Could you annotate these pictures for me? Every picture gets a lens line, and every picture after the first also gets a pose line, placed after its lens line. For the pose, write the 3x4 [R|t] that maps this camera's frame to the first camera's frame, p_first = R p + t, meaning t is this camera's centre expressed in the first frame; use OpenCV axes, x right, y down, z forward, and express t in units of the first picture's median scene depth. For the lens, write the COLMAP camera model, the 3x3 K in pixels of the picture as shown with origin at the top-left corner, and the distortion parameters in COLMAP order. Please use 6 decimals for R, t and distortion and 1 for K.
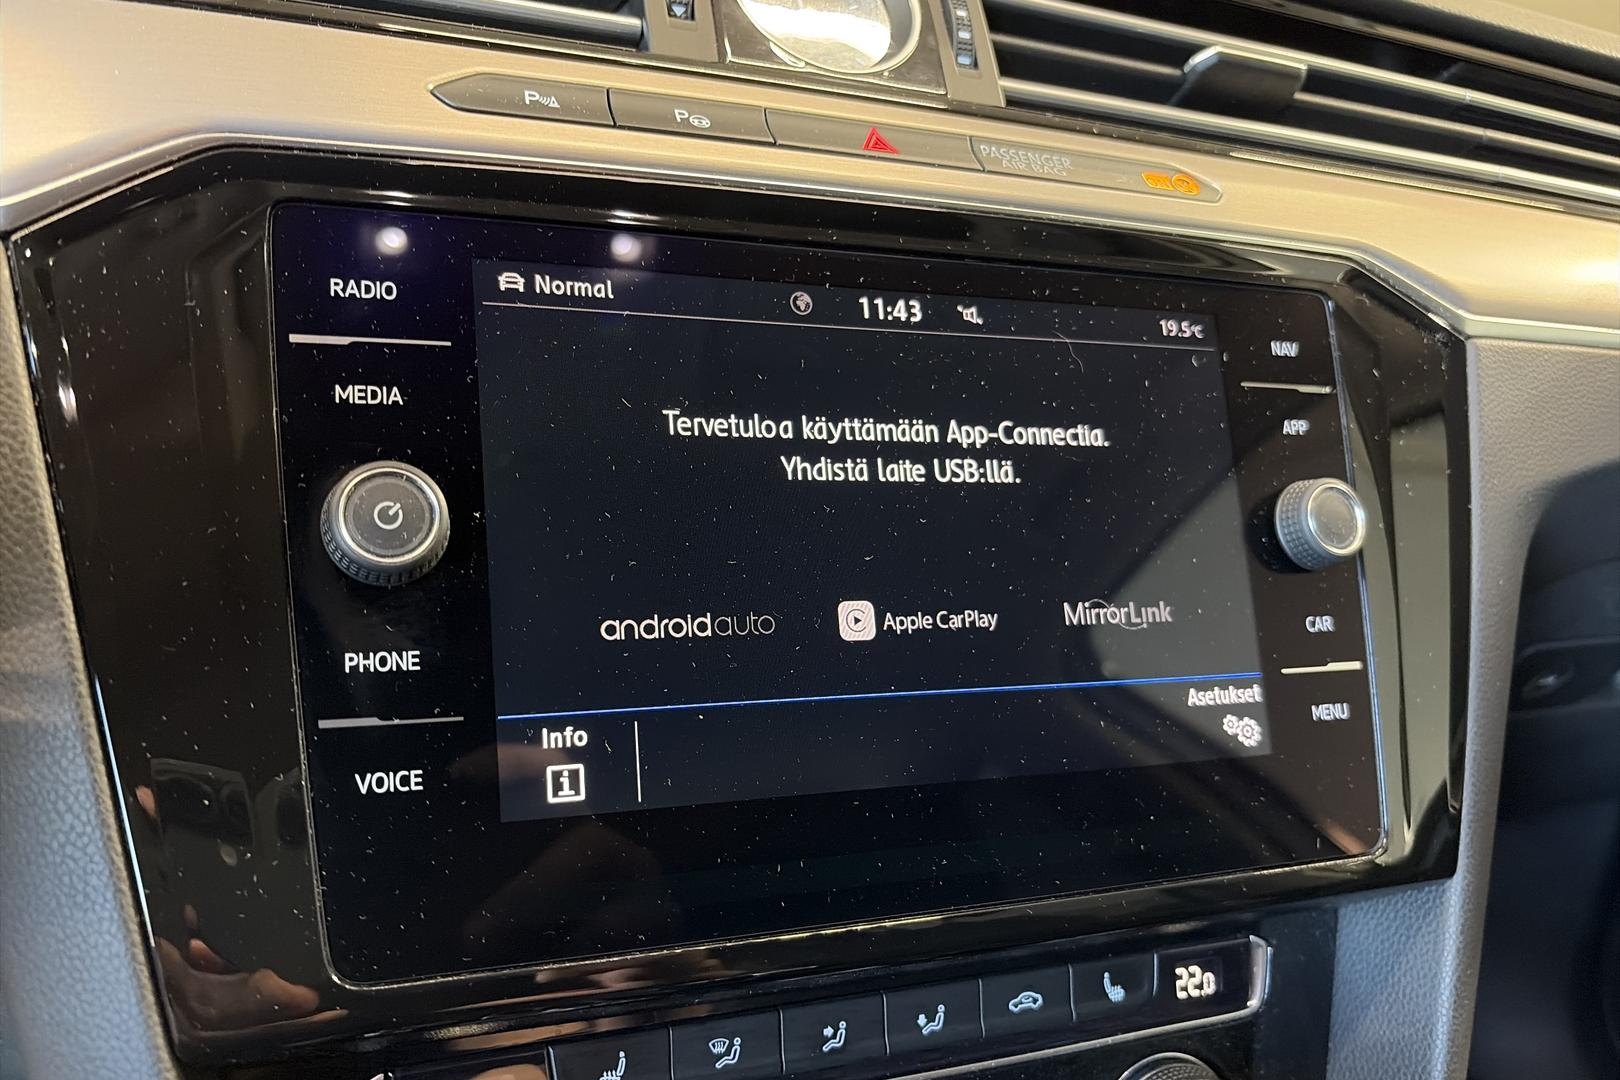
lens RADIAL K [[1322.5, 0, 810.0], [0, 1322.5, 540.0], [0, 0, 1]] dist [0.002915, -0.008362]
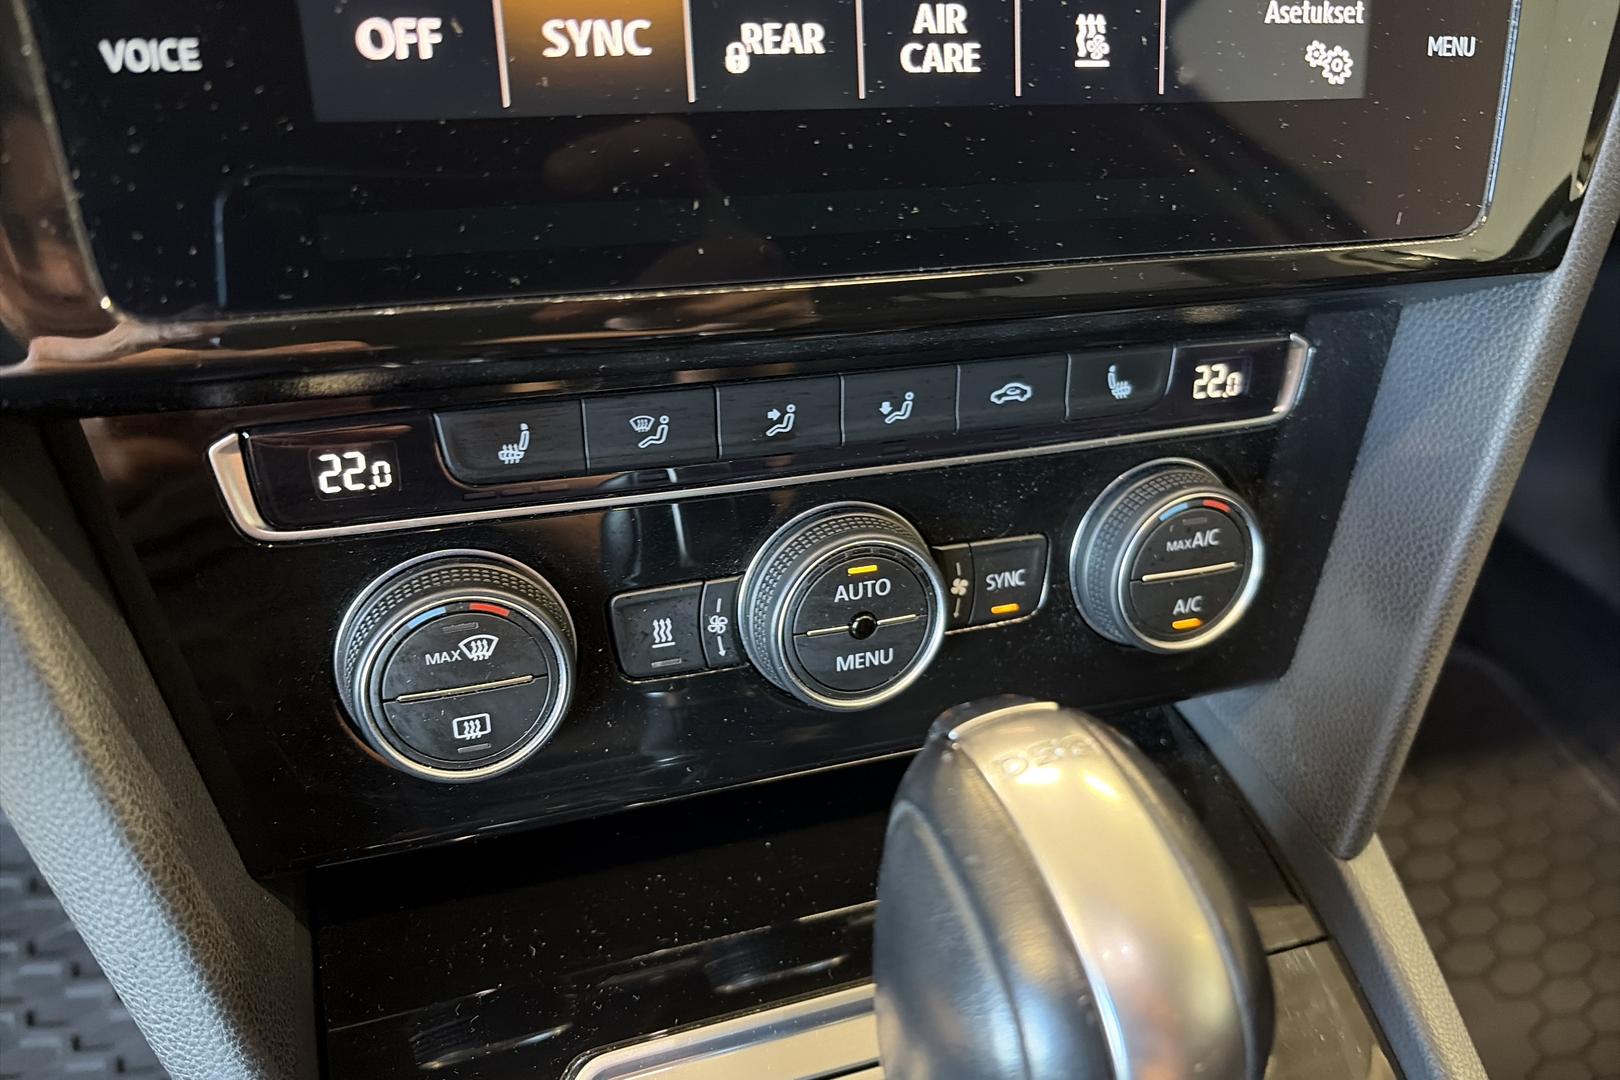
lens RADIAL K [[1288.9, 0, 812.3], [0, 1288.9, 577.4], [0, 0, 1]] dist [-0.012674, -0.005833]
pose [[0.998348, 0.043513, -0.037529, 0.066531], [-0.022754, 0.899095, 0.437163, 0.089935], [0.052764, -0.435587, 0.898599, 0.182447]]
